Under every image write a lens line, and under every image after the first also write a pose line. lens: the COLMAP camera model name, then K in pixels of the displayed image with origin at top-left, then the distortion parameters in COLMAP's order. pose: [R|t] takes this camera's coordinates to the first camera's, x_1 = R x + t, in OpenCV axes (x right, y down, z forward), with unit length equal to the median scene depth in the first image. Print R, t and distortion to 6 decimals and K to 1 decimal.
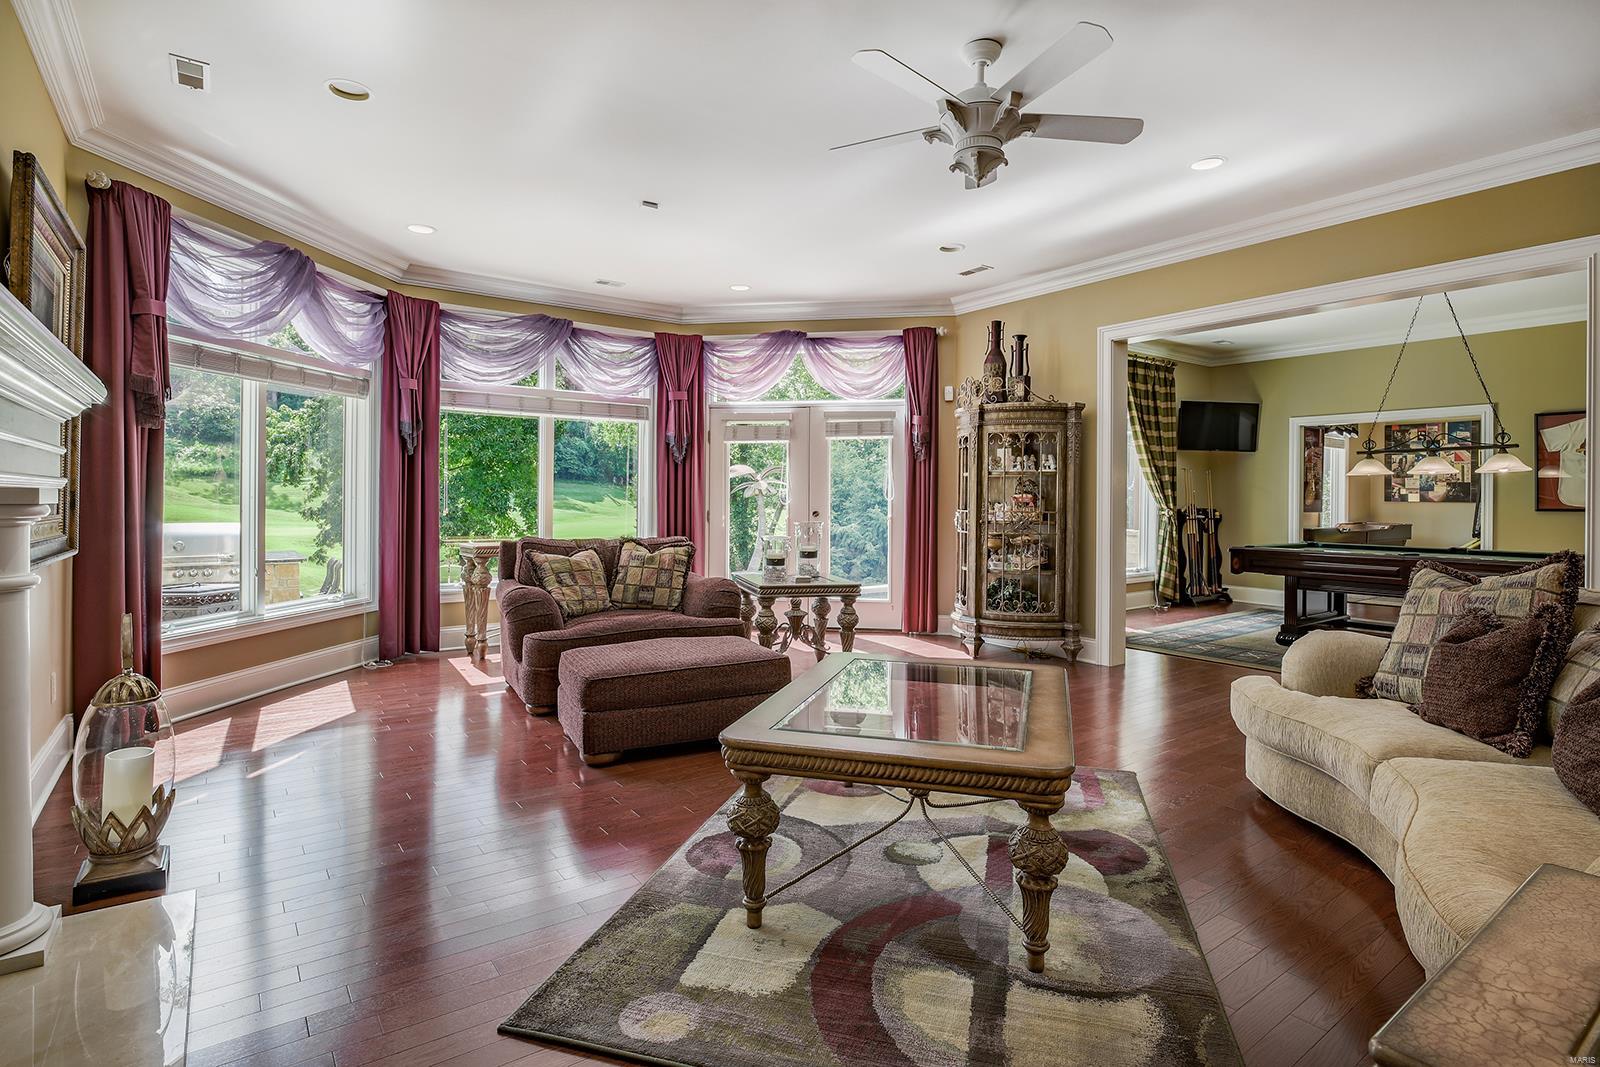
lens RADIAL K [[808.3, 0, 804.4], [0, 808.3, 496.4], [0, 0, 1]] dist [0.000018, 0.000189]
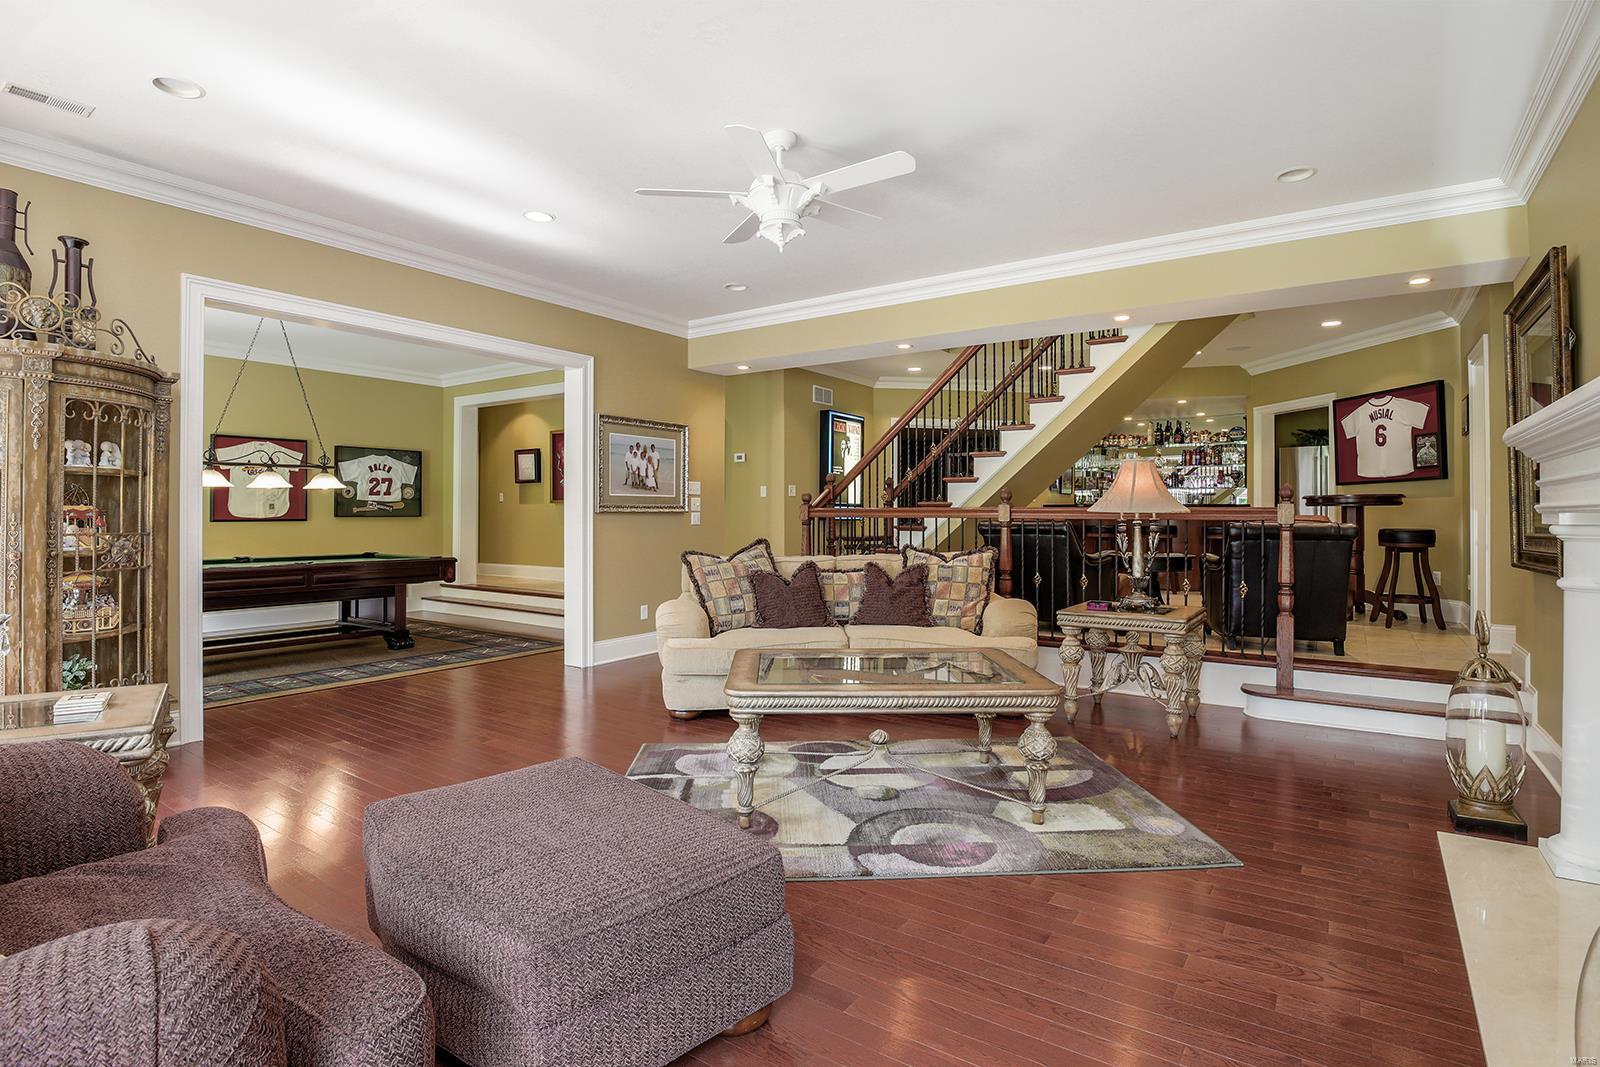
lens RADIAL K [[810.3, 0, 788.6], [0, 810.3, 505.2], [0, 0, 1]] dist [-0.003372, -0.000180]
pose [[-0.317502, 0.003213, 0.948252, -1.009540], [-0.011178, 0.999912, -0.007131, -0.008675], [-0.948192, -0.012864, -0.317438, 1.487733]]
